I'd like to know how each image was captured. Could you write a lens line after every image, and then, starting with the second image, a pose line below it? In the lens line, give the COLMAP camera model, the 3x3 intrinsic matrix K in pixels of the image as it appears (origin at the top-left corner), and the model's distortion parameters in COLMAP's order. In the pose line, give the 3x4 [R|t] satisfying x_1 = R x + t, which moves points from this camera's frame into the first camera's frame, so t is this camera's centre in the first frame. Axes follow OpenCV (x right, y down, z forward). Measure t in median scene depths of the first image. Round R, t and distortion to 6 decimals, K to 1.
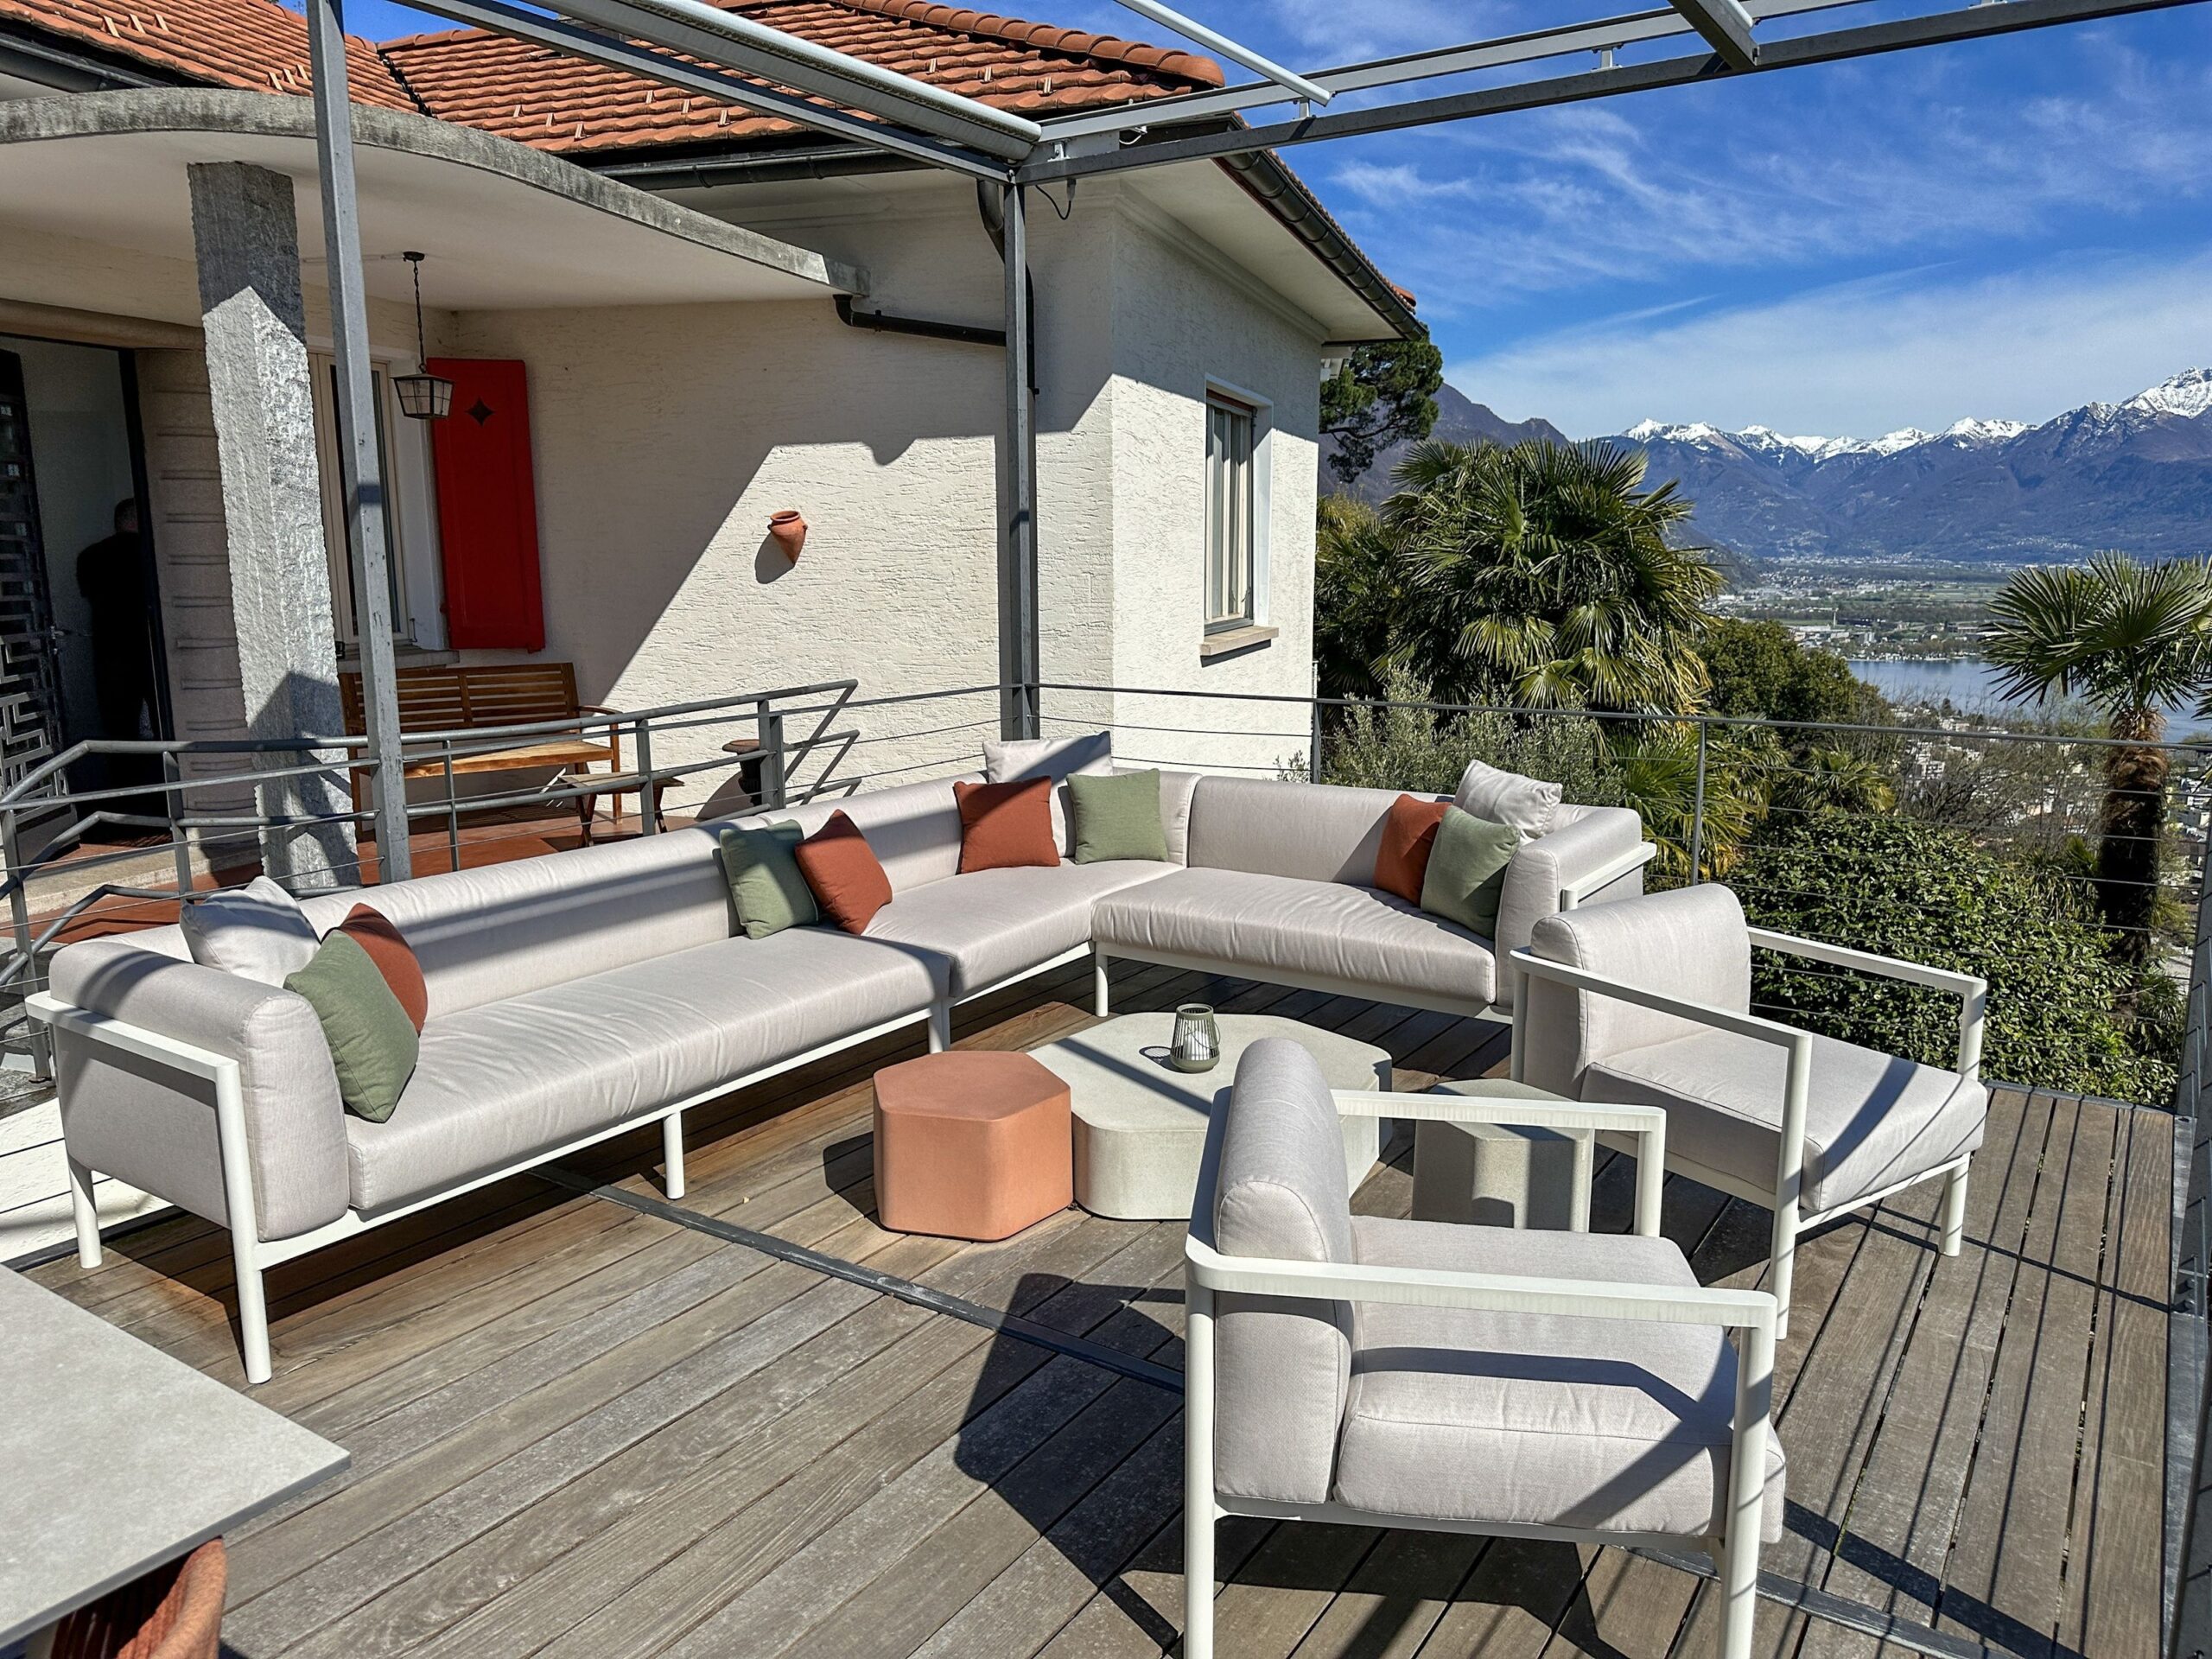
lens RADIAL K [[1561.2, 0, 1105.4], [0, 1561.2, 798.4], [0, 0, 1]] dist [0.069563, -0.095761]
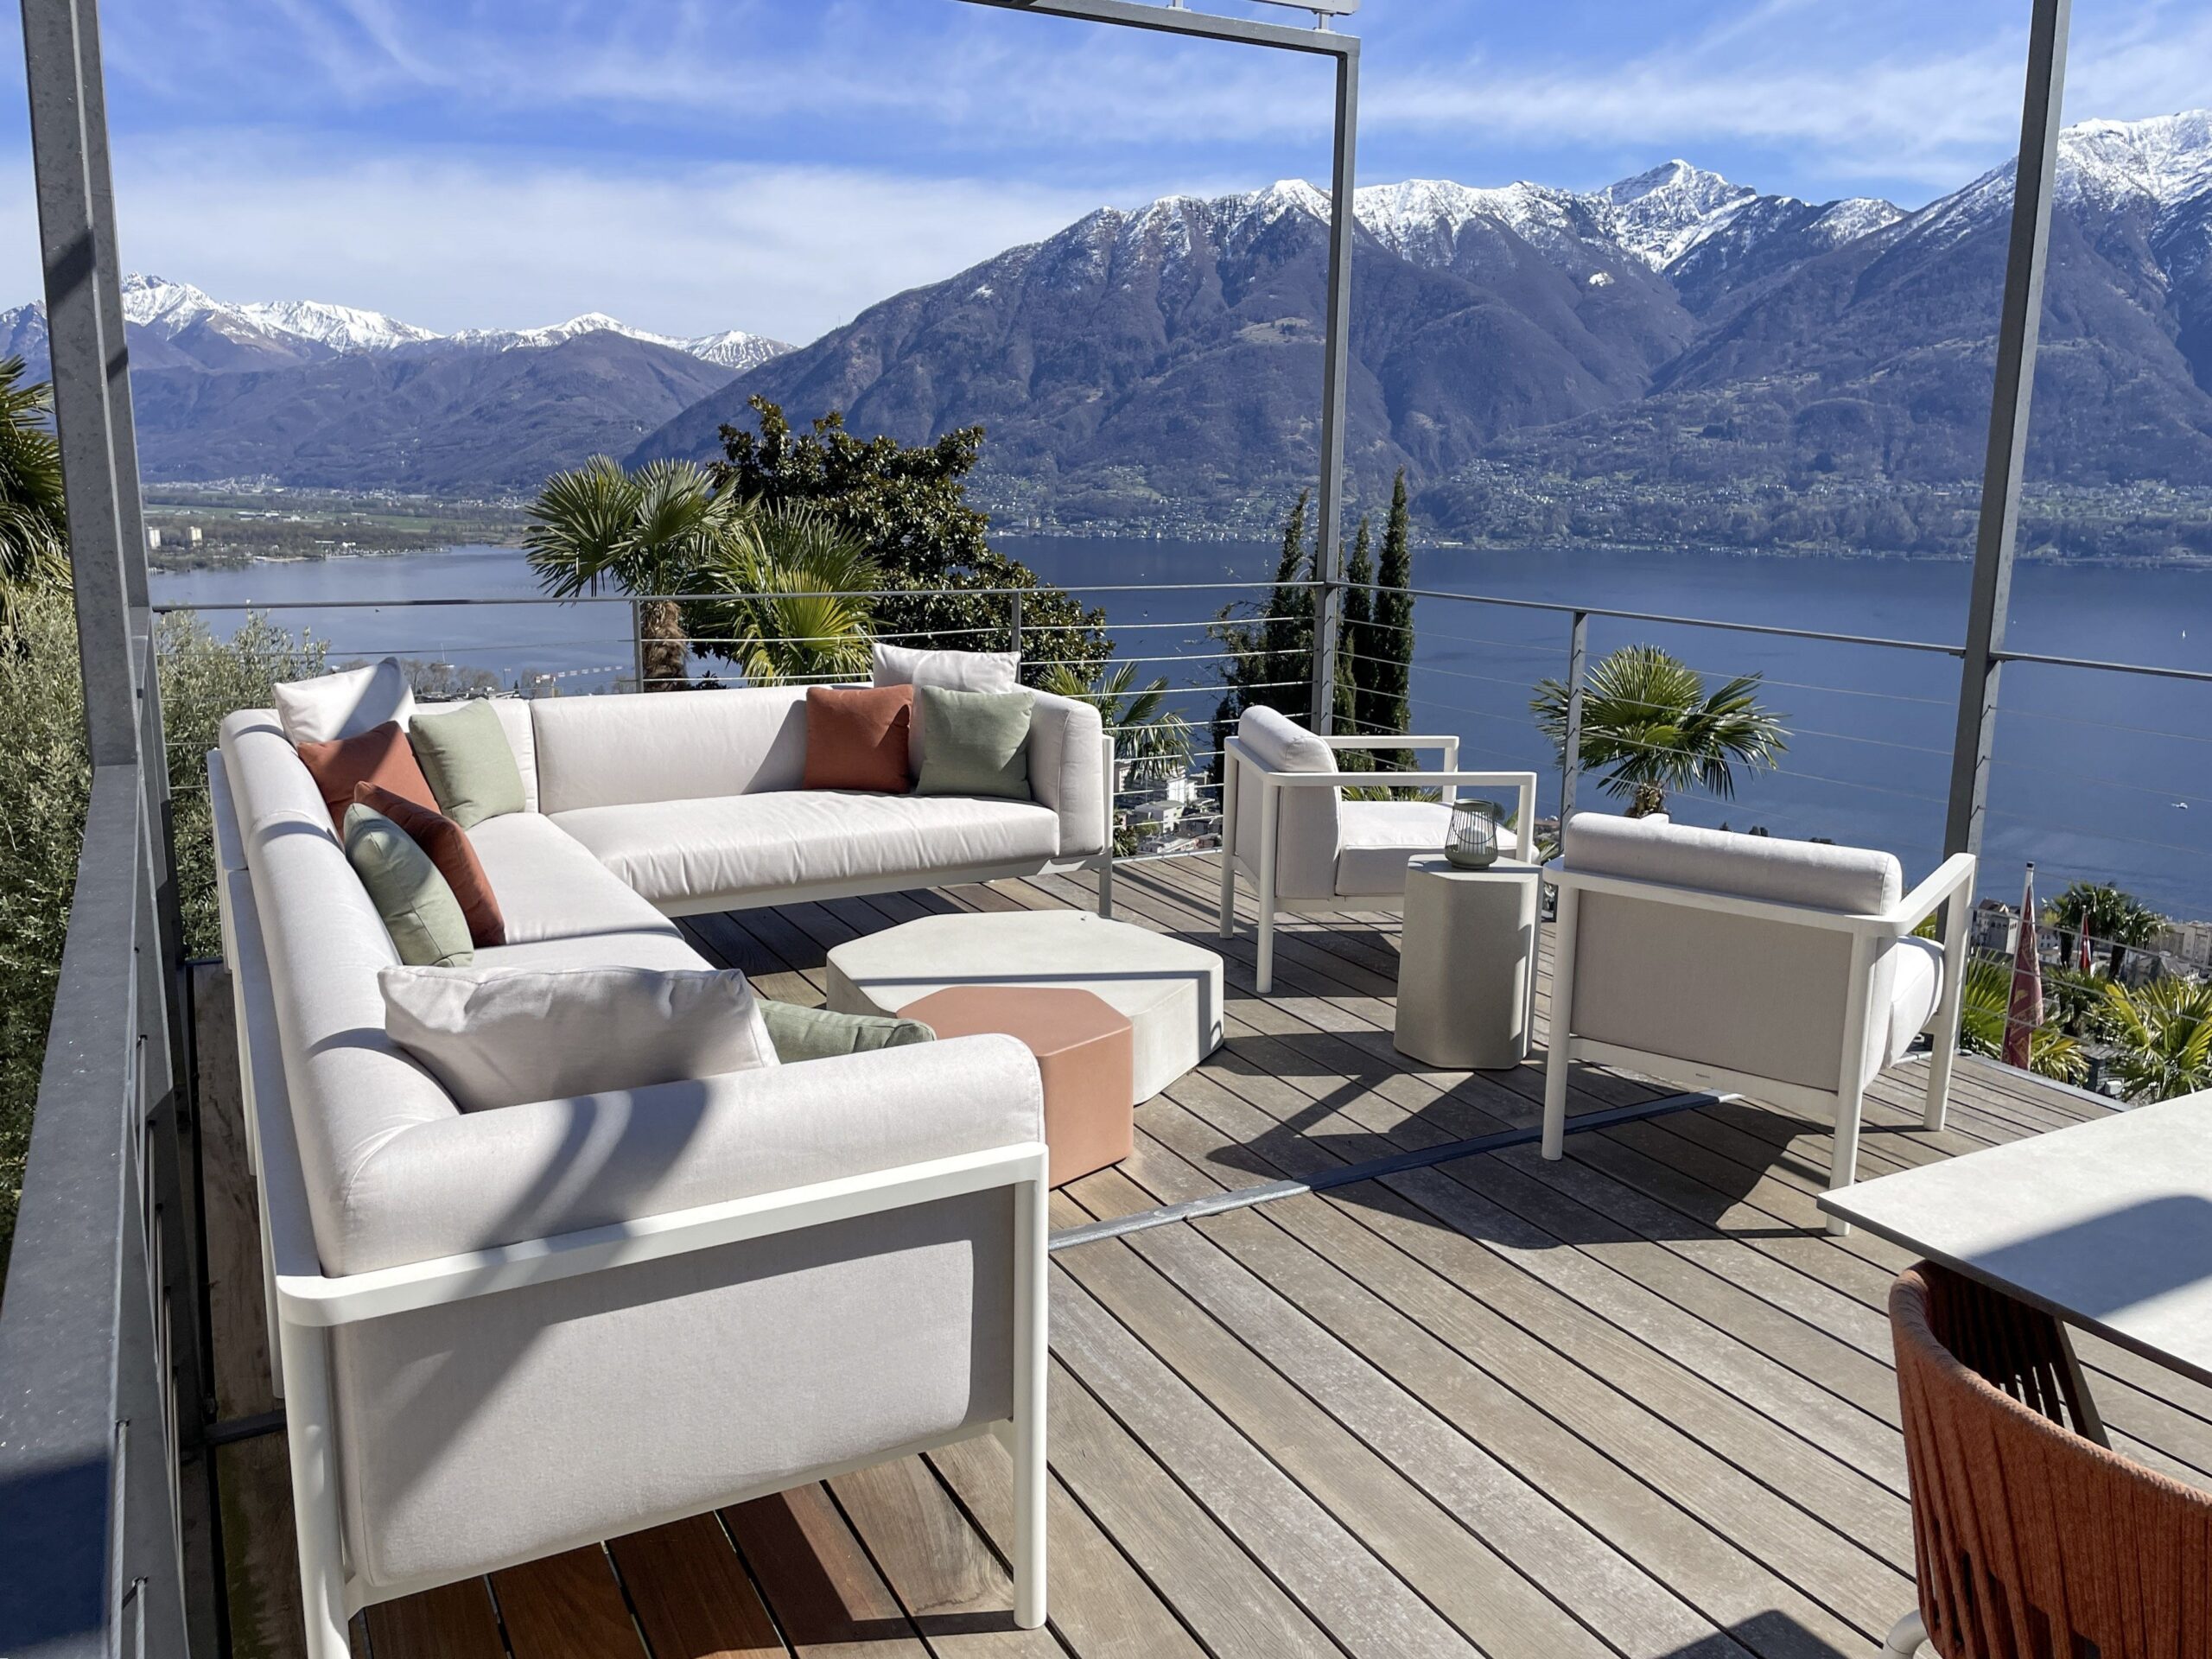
lens RADIAL K [[1702.5, 0, 1098.0], [0, 1702.5, 810.1], [0, 0, 1]] dist [0.090629, -0.108105]
pose [[0.468028, -0.165089, 0.868156, -0.553336], [0.128812, 0.984648, 0.117797, -0.025058], [-0.874275, 0.056697, 0.482108, 0.305093]]
